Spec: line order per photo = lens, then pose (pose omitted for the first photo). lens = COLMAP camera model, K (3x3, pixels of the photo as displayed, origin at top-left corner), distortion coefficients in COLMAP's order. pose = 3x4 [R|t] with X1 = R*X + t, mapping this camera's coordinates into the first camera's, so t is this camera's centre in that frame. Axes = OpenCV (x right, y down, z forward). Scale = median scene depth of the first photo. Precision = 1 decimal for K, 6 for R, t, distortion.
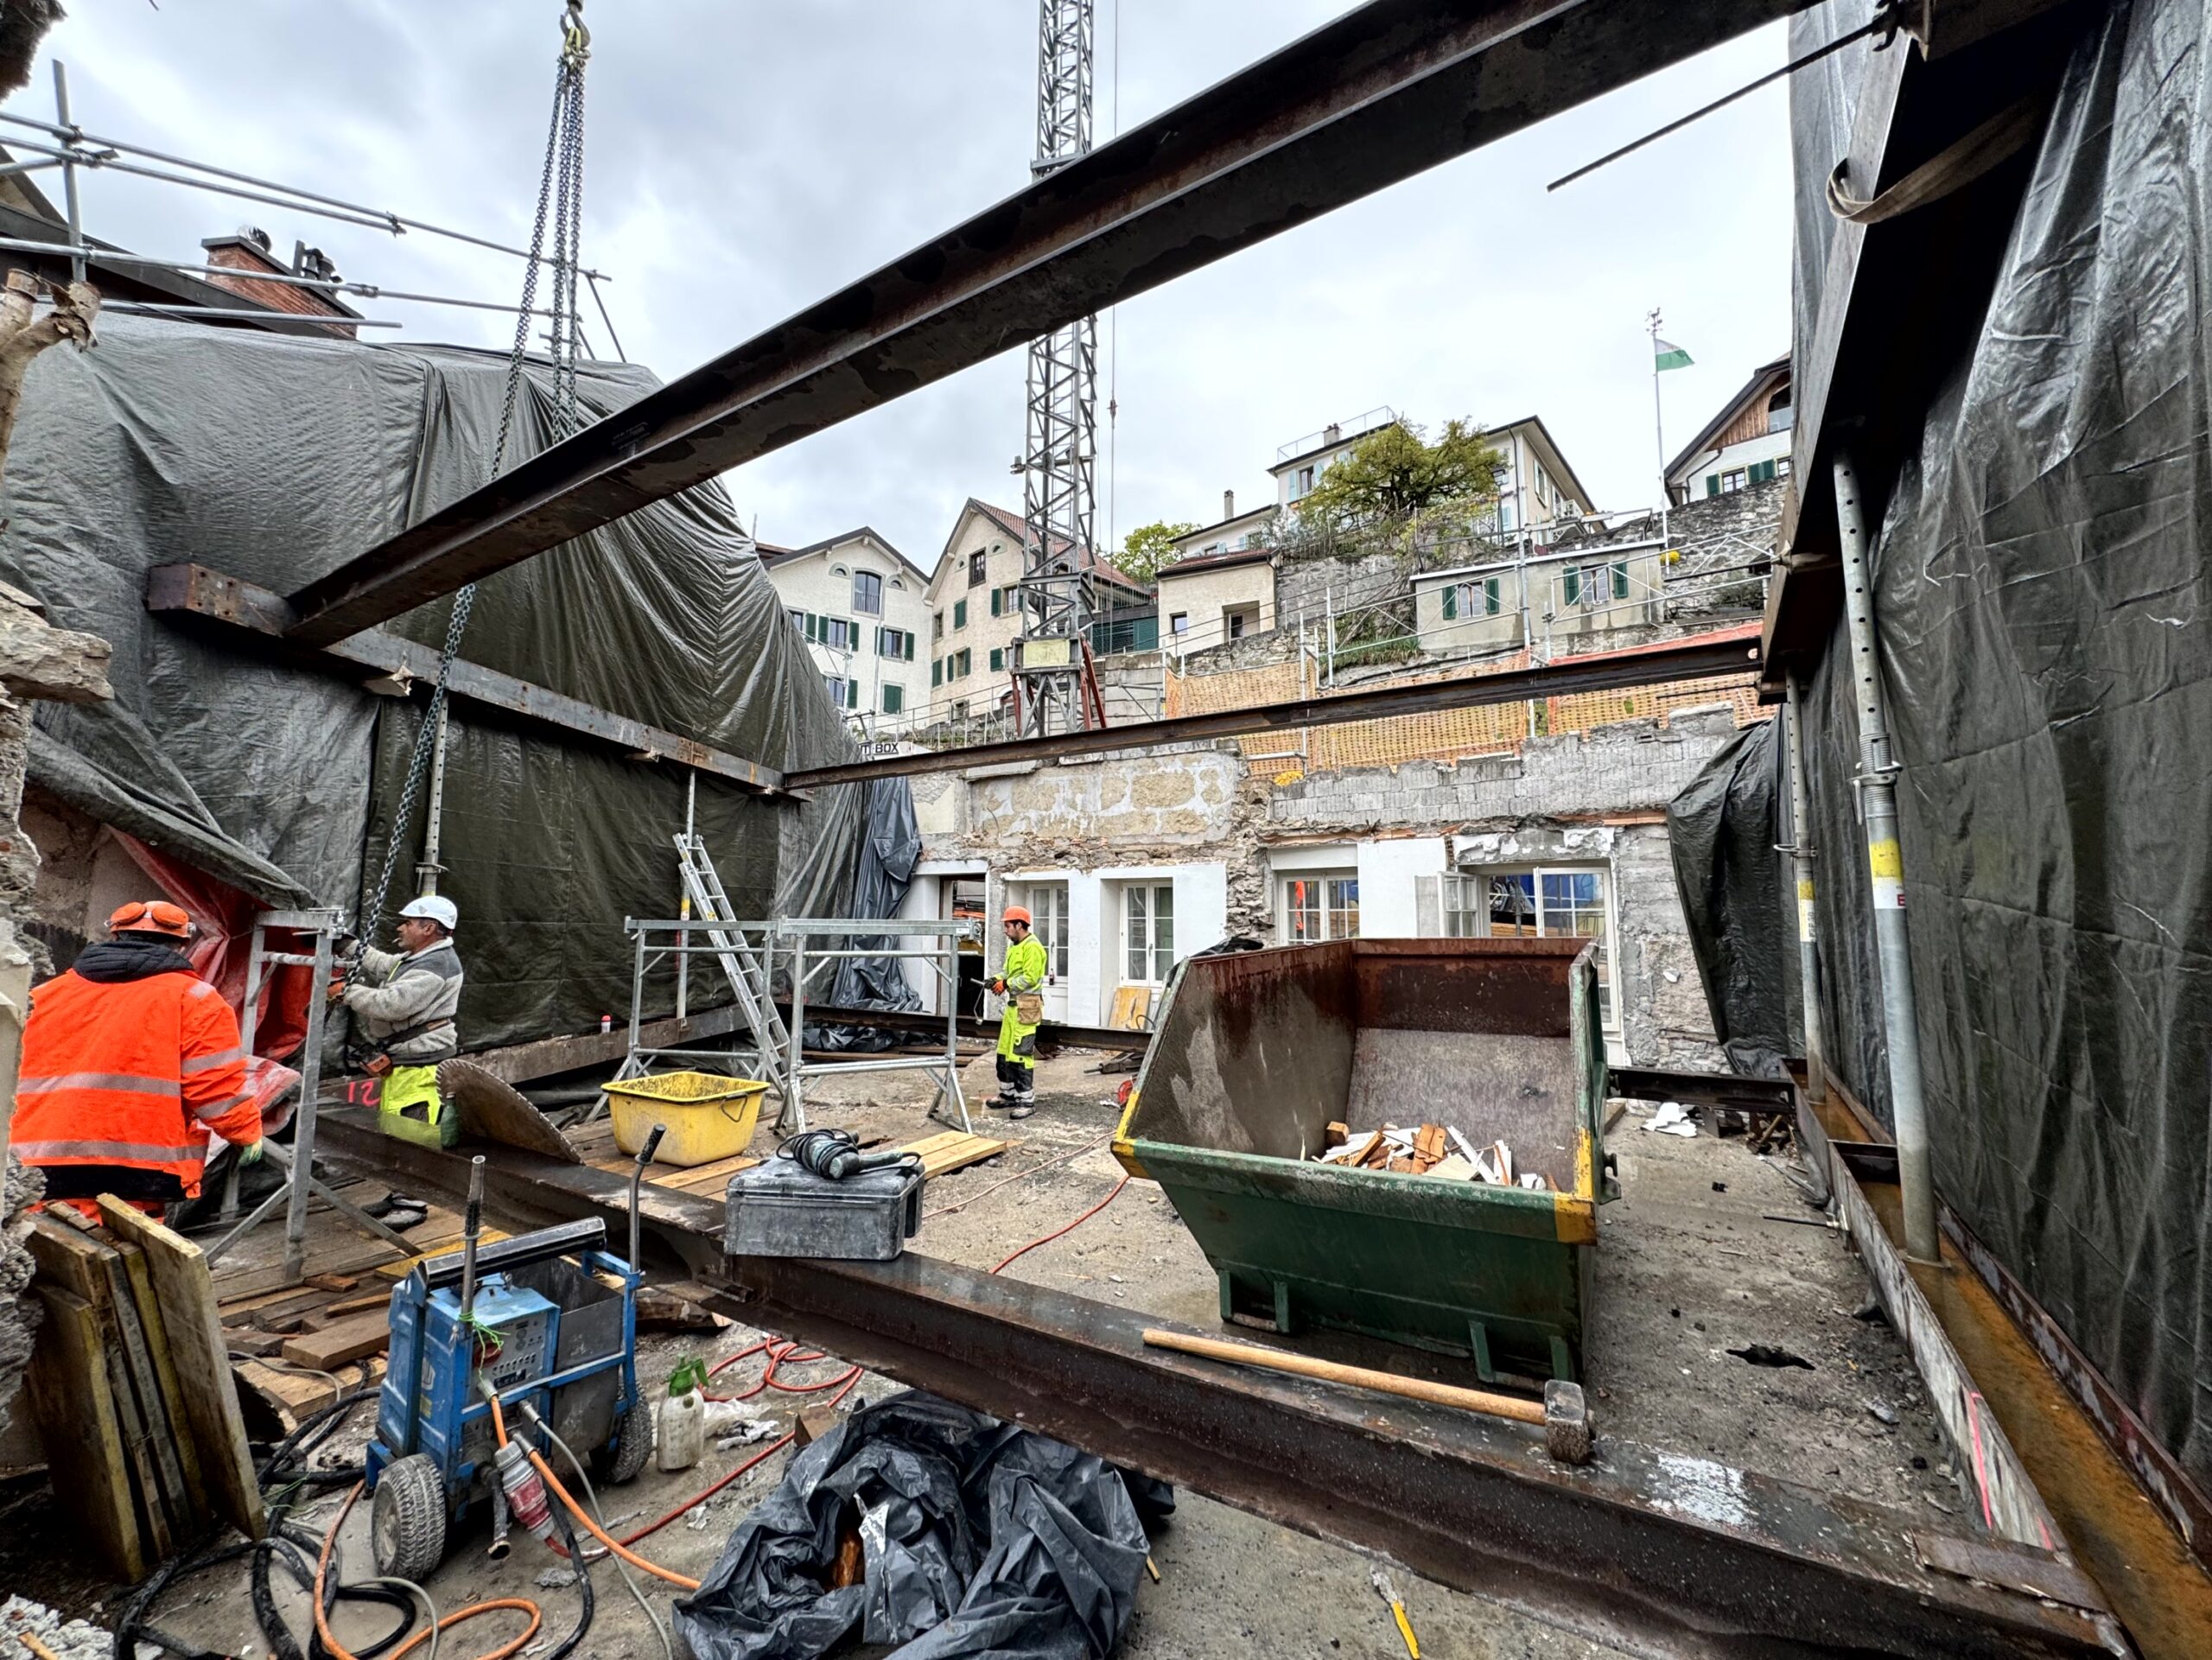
lens RADIAL K [[893.2, 0, 1103.8], [0, 893.2, 826.6], [0, 0, 1]] dist [0.001914, 0.000892]
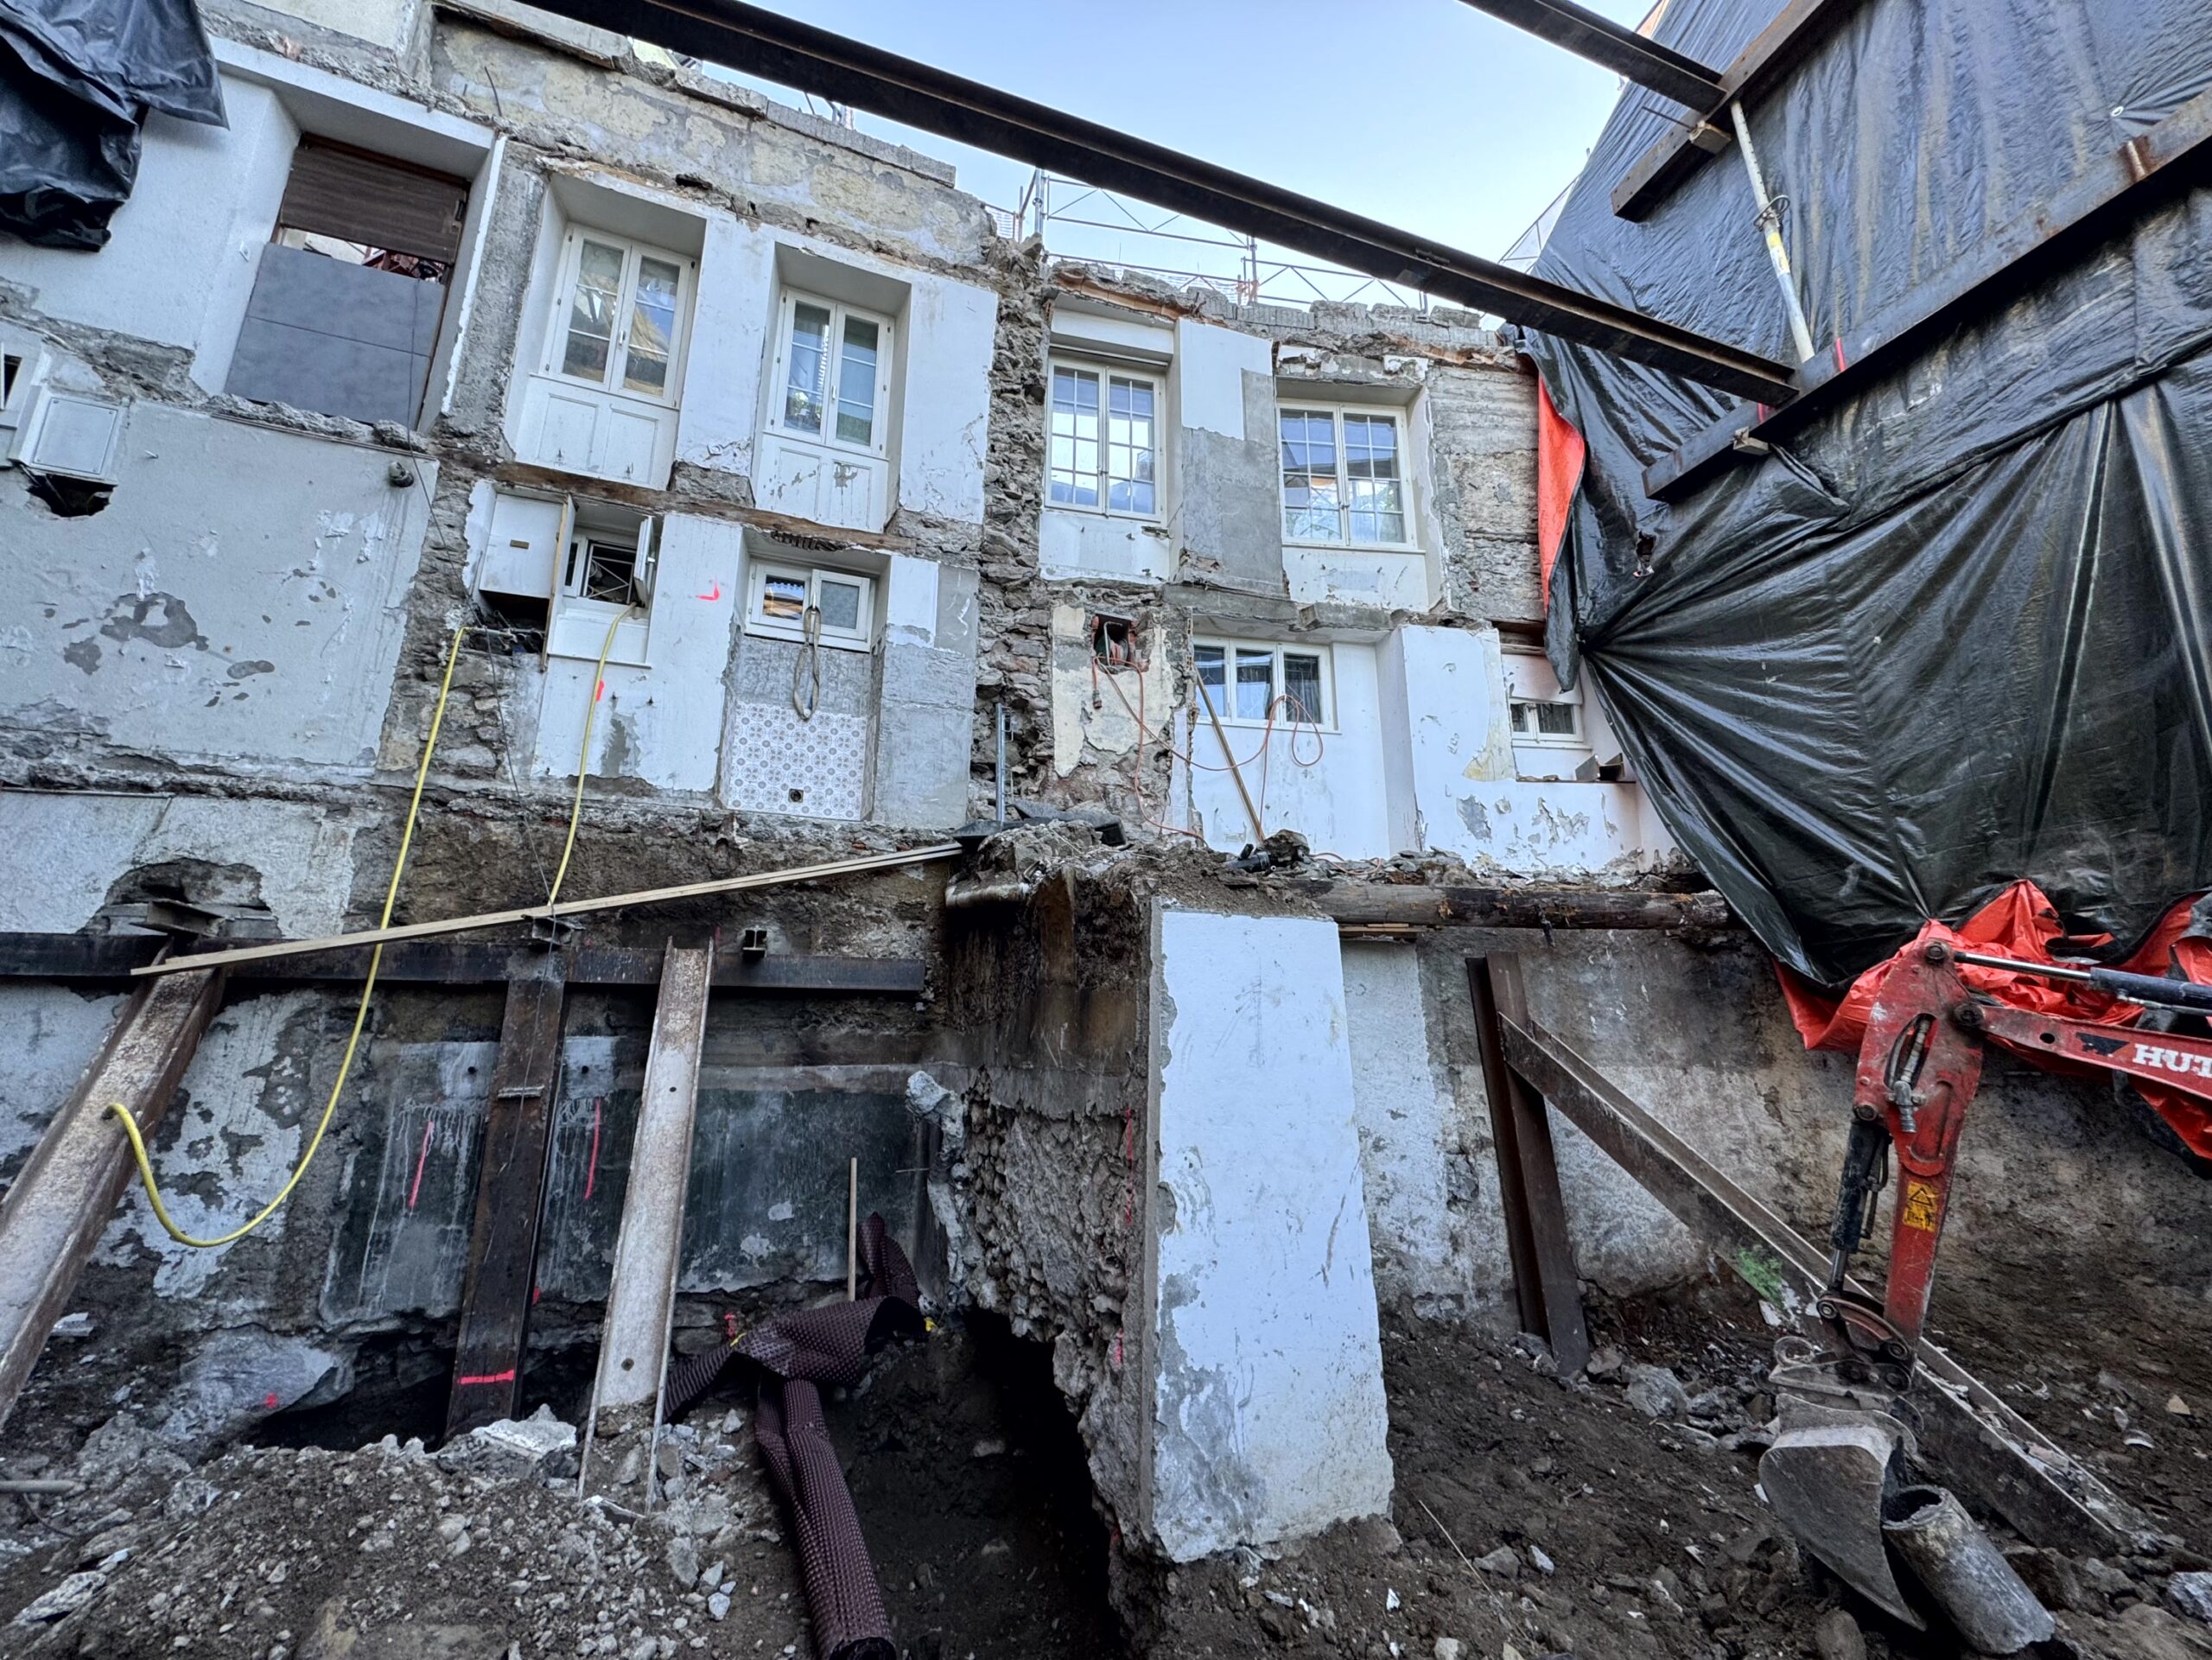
lens RADIAL K [[893.2, 0, 1109.2], [0, 893.2, 830.4], [0, 0, 1]] dist [0.001914, 0.000892]
pose [[0.604278, 0.188417, 0.774175, -0.081053], [-0.079326, 0.981037, -0.176845, 0.167330], [-0.792815, 0.045451, 0.607766, 0.149085]]
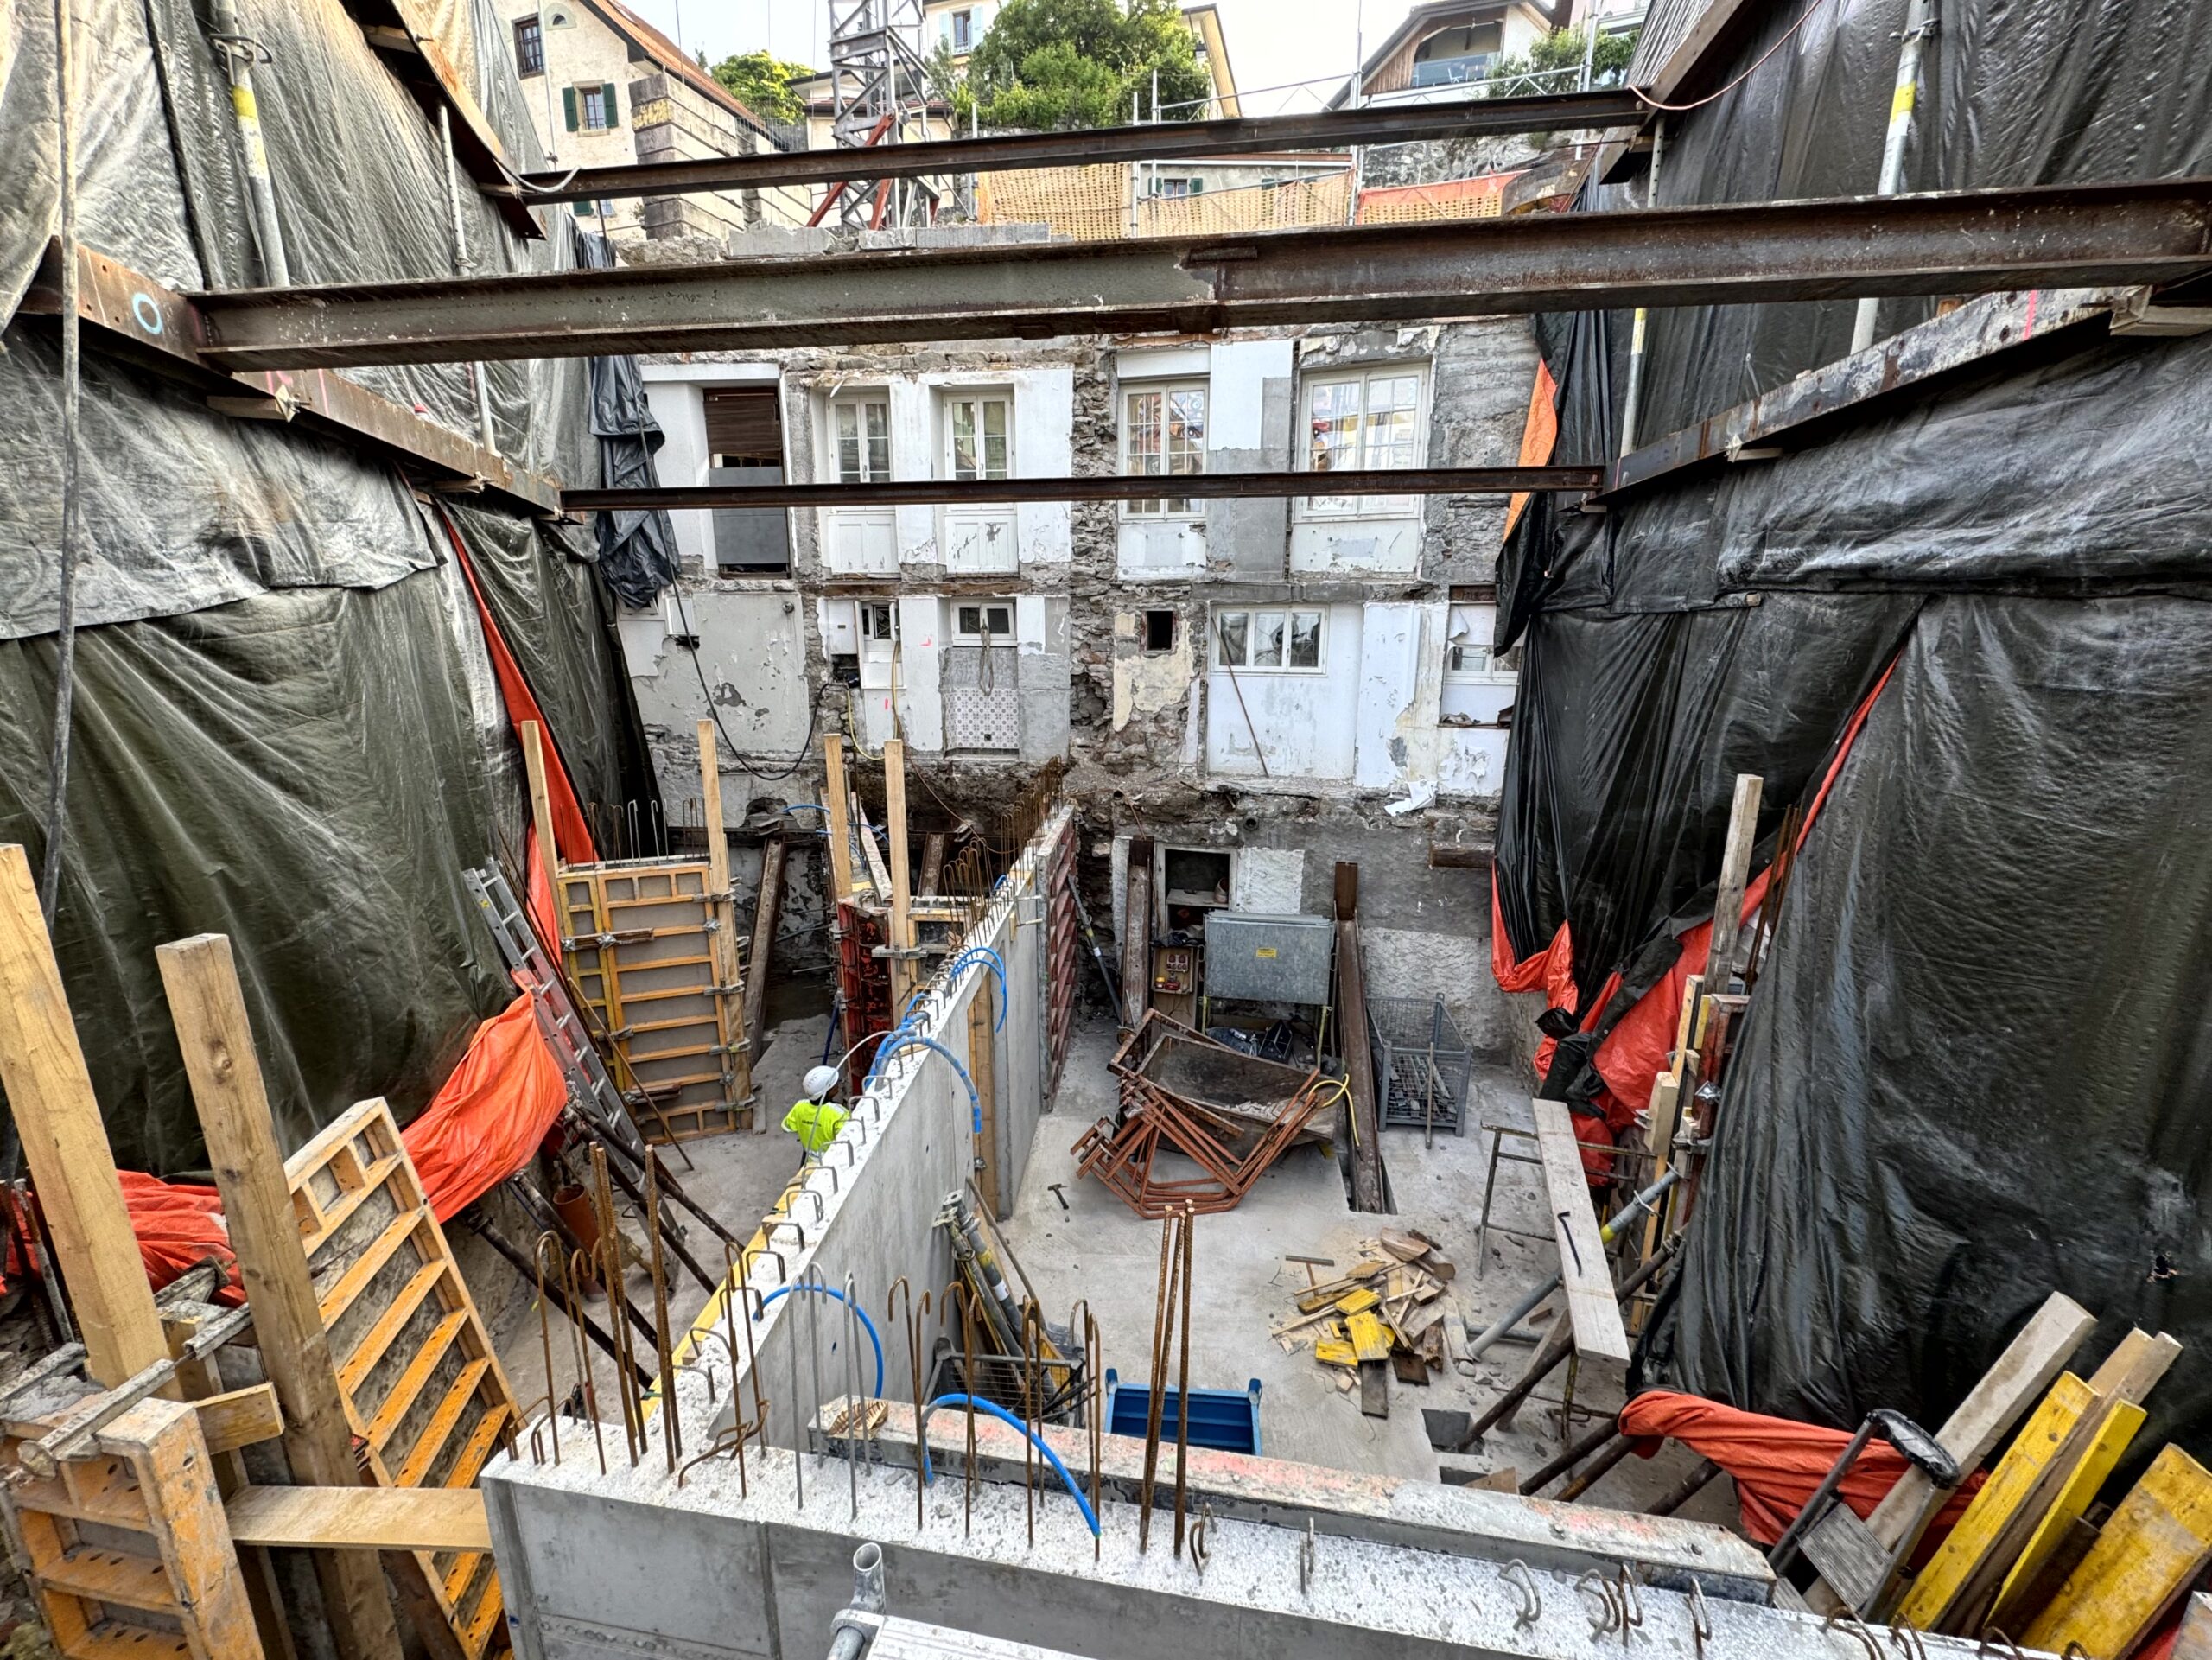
lens RADIAL K [[893.2, 0, 1110.8], [0, 893.2, 832.8], [0, 0, 1]] dist [0.001914, 0.000892]
pose [[0.905139, -0.097084, 0.413881, -0.082539], [-0.044520, 0.946574, 0.319400, 0.060874], [-0.422778, -0.307528, 0.852459, -0.006328]]
